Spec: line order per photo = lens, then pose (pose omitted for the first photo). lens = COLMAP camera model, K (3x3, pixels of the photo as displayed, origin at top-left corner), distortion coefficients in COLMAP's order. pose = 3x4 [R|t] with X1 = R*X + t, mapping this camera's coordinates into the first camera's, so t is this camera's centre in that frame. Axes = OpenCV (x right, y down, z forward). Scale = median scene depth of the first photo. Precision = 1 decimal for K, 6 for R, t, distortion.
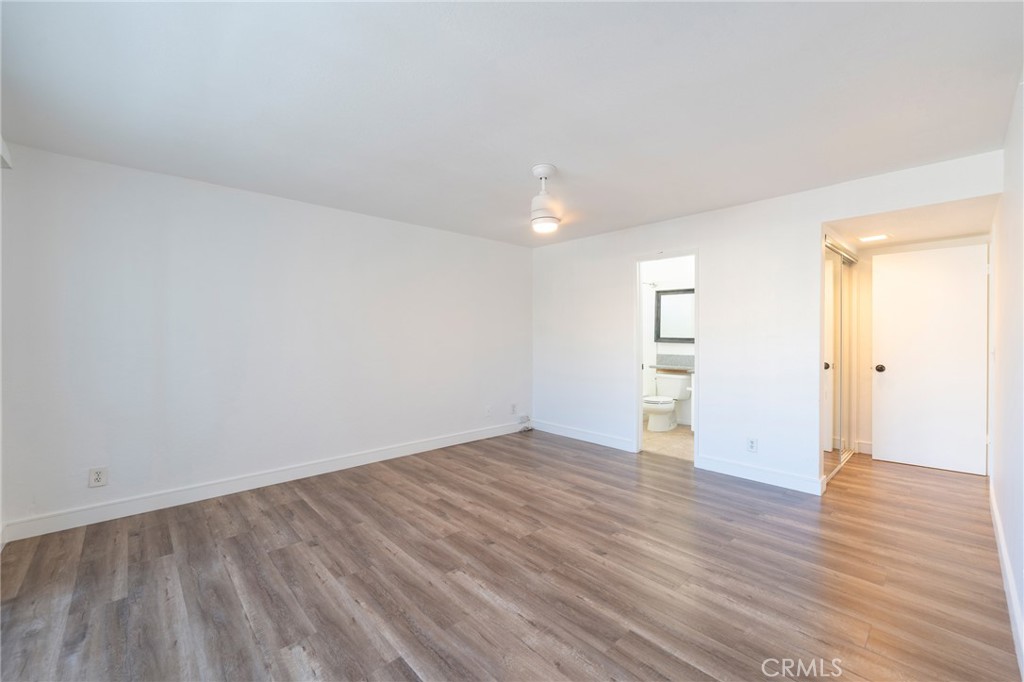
lens RADIAL K [[414.6, 0, 523.2], [0, 414.6, 331.3], [0, 0, 1]] dist [-0.002594, -0.001062]
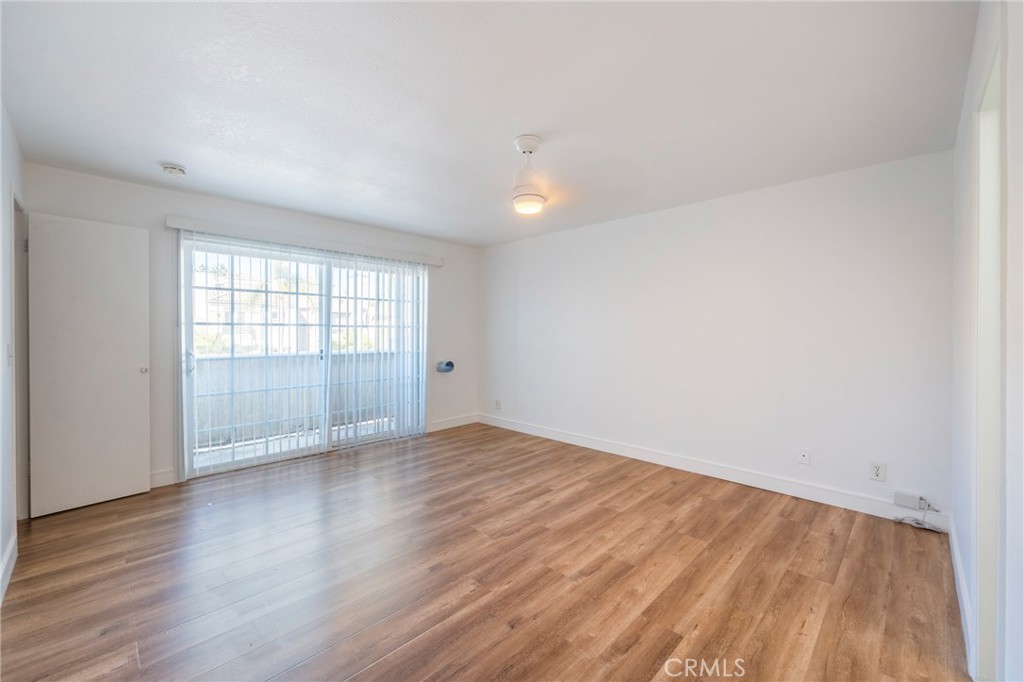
lens RADIAL K [[414.6, 0, 509.0], [0, 414.6, 333.7], [0, 0, 1]] dist [-0.002594, -0.001062]
pose [[0.026641, -0.000308, -0.999645, 0.935940], [0.004410, 0.999990, -0.000191, 0.013611], [0.999635, -0.004403, 0.026642, 0.966121]]
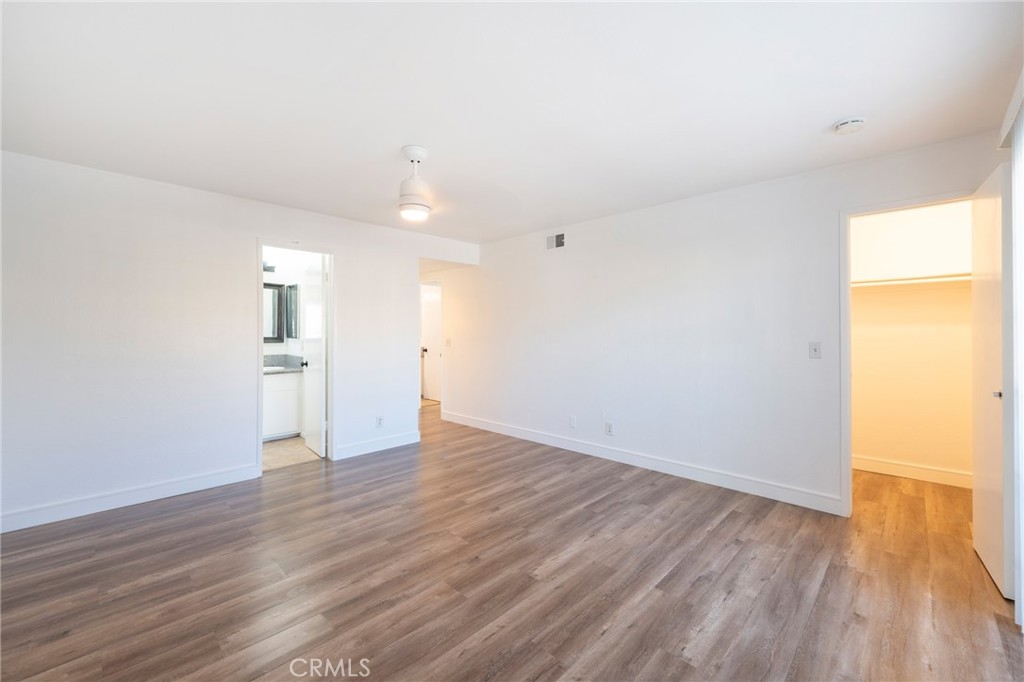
lens RADIAL K [[414.6, 0, 508.0], [0, 414.6, 343.8], [0, 0, 1]] dist [-0.002594, -0.001062]
pose [[-0.027981, -0.029391, 0.999176, -0.866022], [-0.005116, 0.999559, 0.029259, 0.008353], [-0.999595, -0.004293, -0.028119, 0.846682]]
